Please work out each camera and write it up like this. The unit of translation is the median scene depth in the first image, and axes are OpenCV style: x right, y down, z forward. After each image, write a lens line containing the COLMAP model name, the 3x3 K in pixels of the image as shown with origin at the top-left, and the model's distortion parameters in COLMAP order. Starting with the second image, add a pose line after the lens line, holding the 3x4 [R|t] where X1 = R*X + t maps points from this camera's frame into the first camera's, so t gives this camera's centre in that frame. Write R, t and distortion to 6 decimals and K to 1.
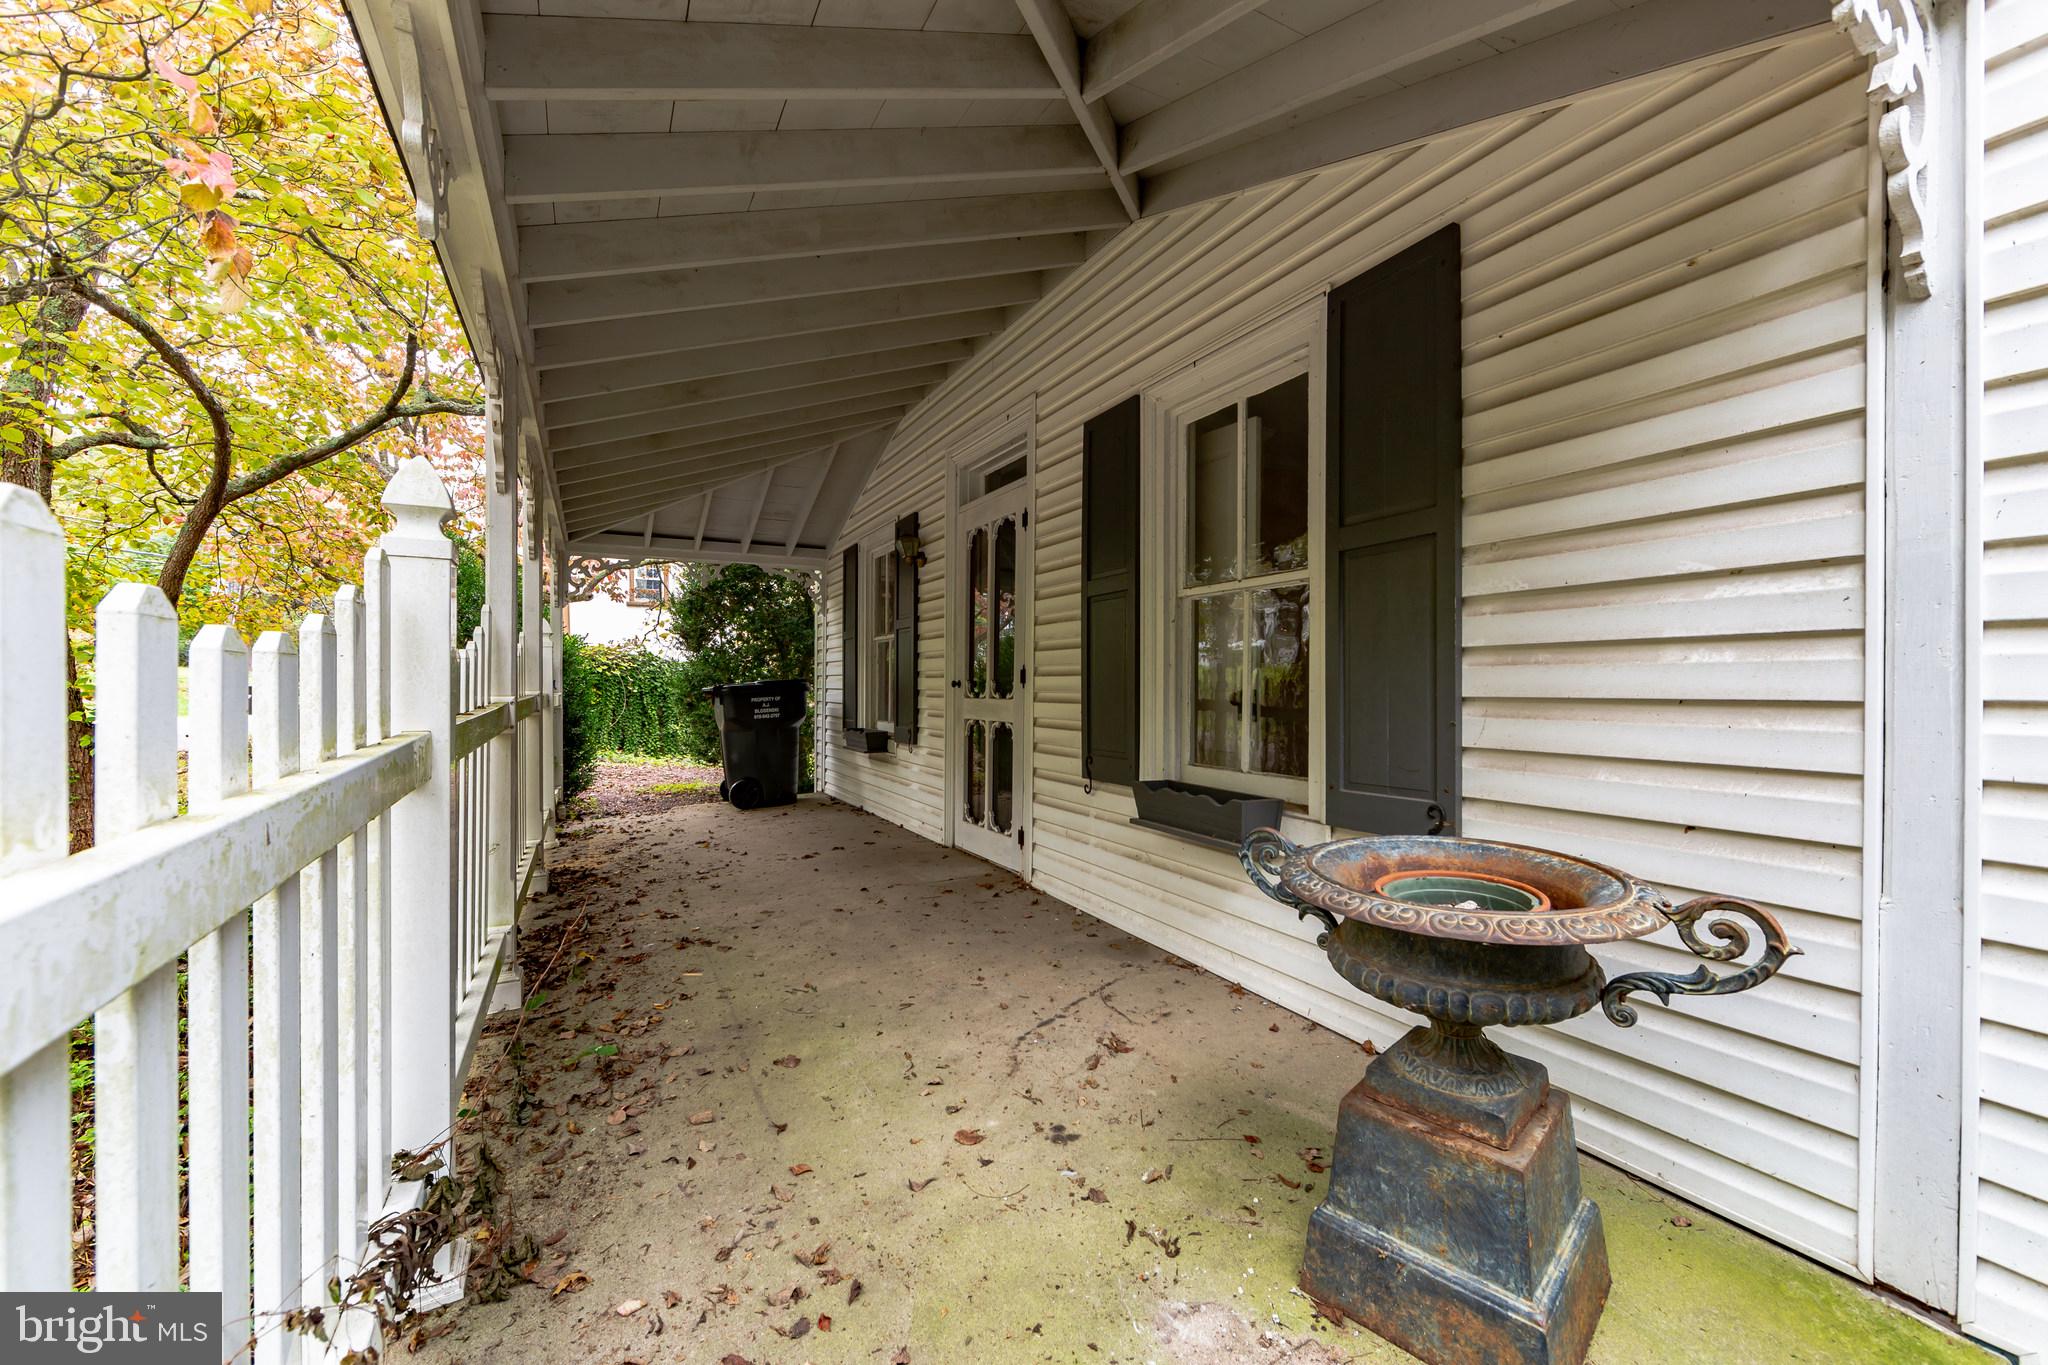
lens RADIAL K [[824.4, 0, 1026.3], [0, 824.4, 683.4], [0, 0, 1]] dist [0.026516, 0.000060]
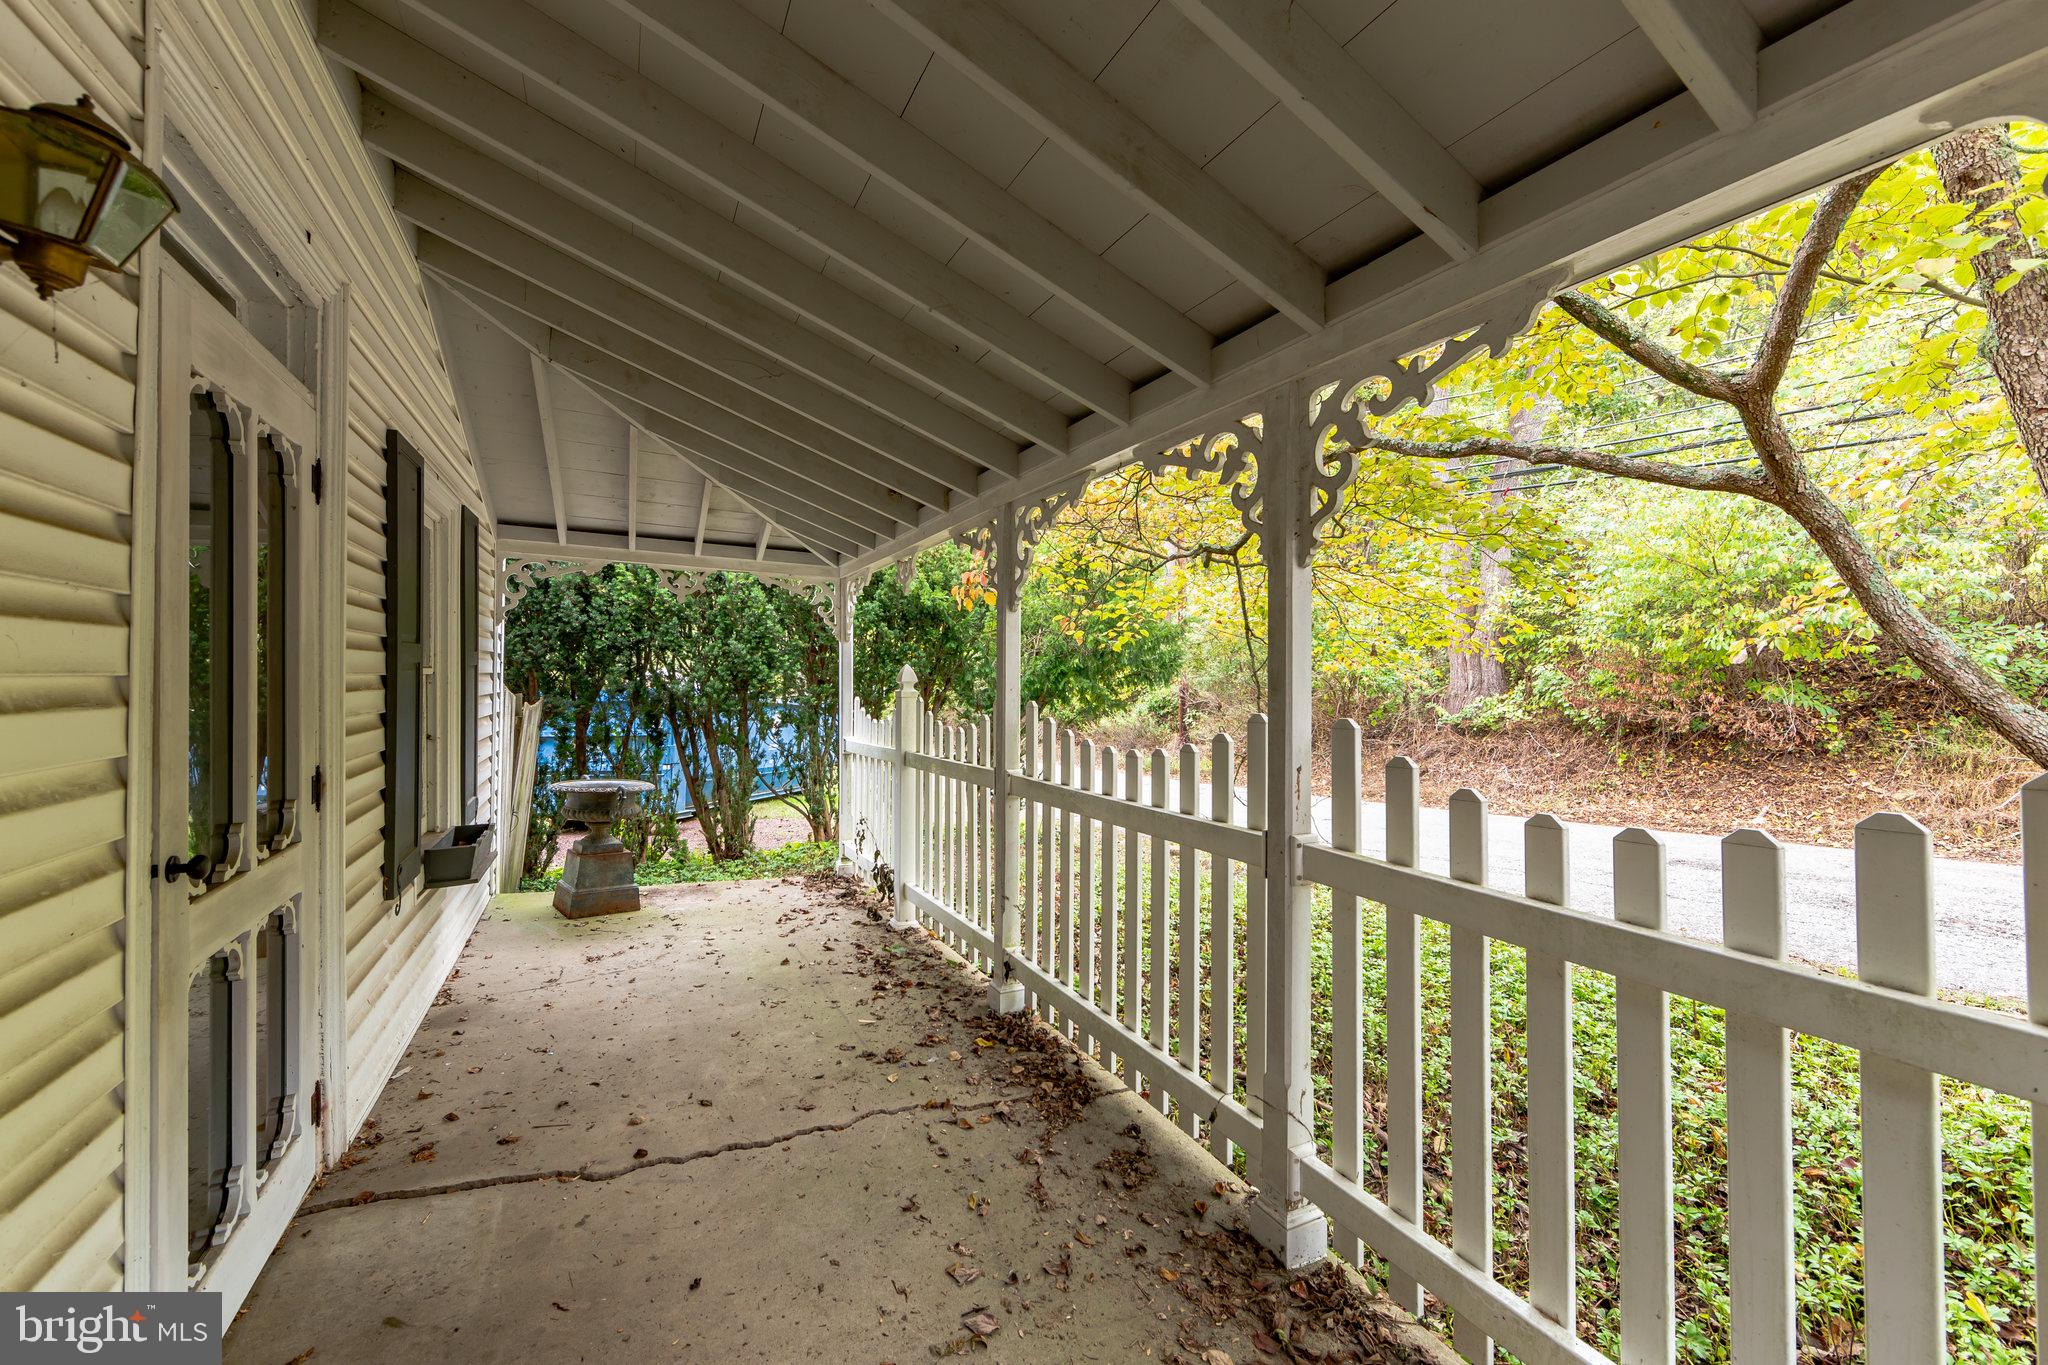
lens RADIAL K [[824.4, 0, 1021.7], [0, 824.4, 677.3], [0, 0, 1]] dist [0.026516, 0.000060]
pose [[-0.999672, -0.004326, 0.025224, -0.612908], [-0.004337, 0.999991, -0.000391, -0.107370], [-0.025222, -0.000500, -0.999682, 2.036134]]
